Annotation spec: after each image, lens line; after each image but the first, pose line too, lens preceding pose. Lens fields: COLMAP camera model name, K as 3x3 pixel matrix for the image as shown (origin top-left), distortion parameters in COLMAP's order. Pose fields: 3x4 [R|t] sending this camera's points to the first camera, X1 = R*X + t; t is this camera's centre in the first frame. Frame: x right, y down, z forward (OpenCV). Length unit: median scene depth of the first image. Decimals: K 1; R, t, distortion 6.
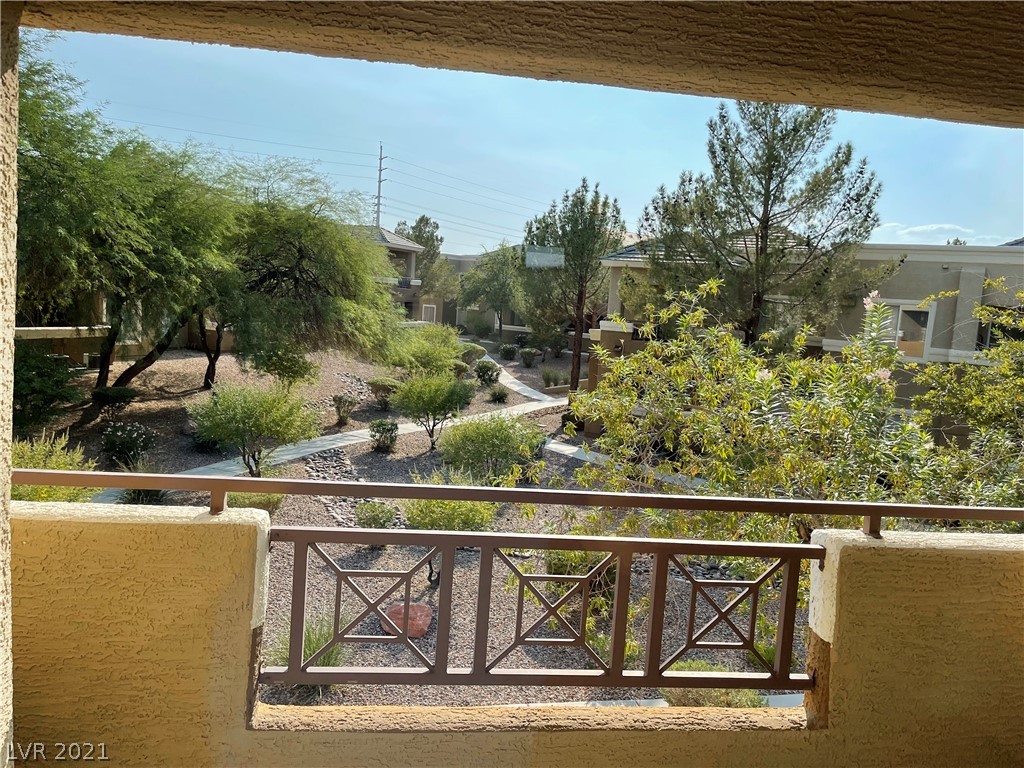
lens RADIAL K [[776.0, 0, 529.8], [0, 776.0, 391.1], [0, 0, 1]] dist [0.066148, -0.091928]
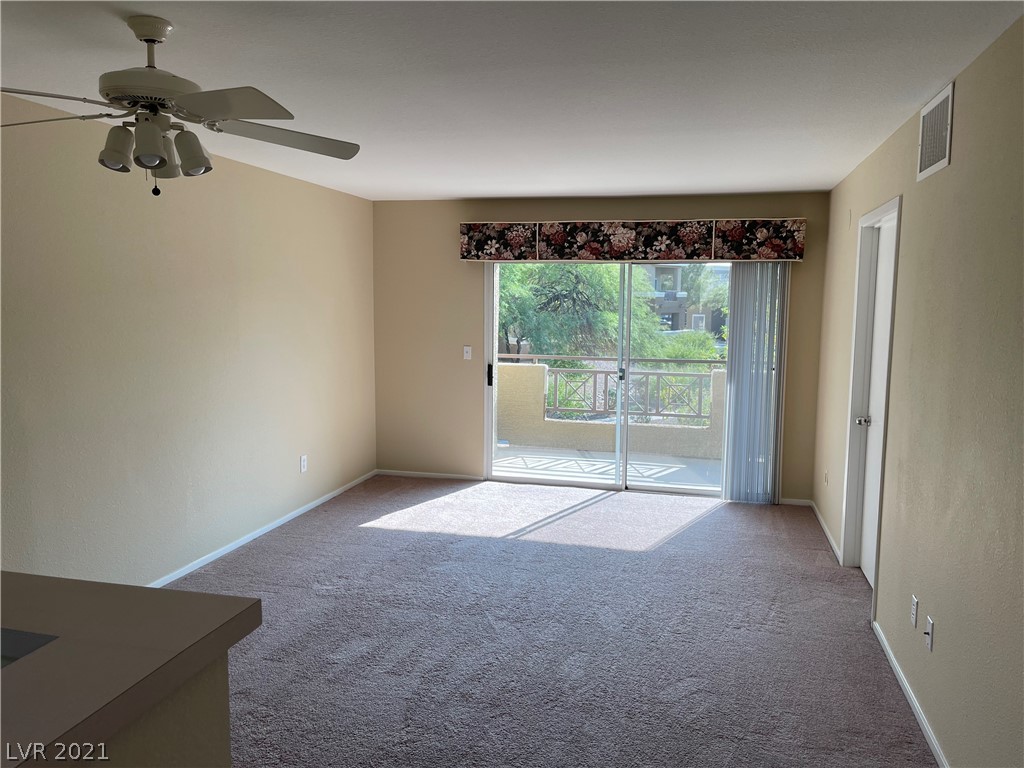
lens RADIAL K [[776.0, 0, 512.8], [0, 776.0, 392.2], [0, 0, 1]] dist [0.066148, -0.091928]
pose [[0.928589, -0.018182, -0.370665, 0.079272], [0.012297, 0.999758, -0.018234, 0.031646], [0.370907, 0.012374, 0.928588, -0.224683]]
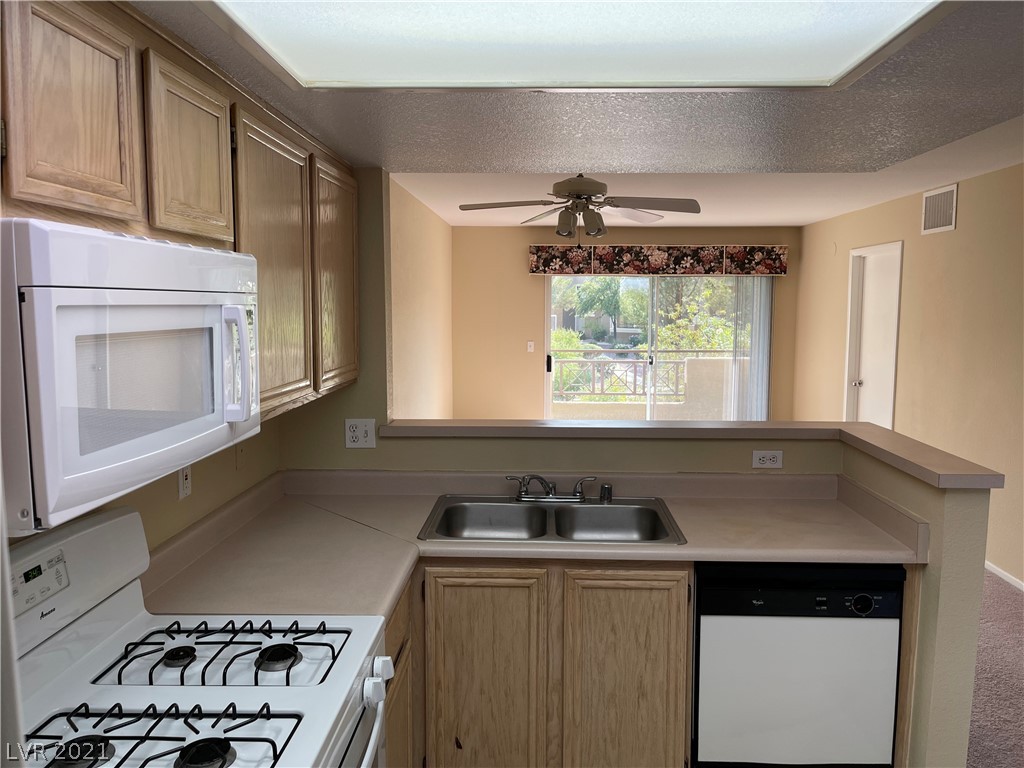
lens RADIAL K [[776.0, 0, 518.6], [0, 776.0, 385.6], [0, 0, 1]] dist [0.066148, -0.091928]
pose [[0.984869, -0.050460, -0.165789, 0.017542], [0.047528, 0.998636, -0.021611, 0.036813], [0.166653, 0.013404, 0.985924, -0.313712]]
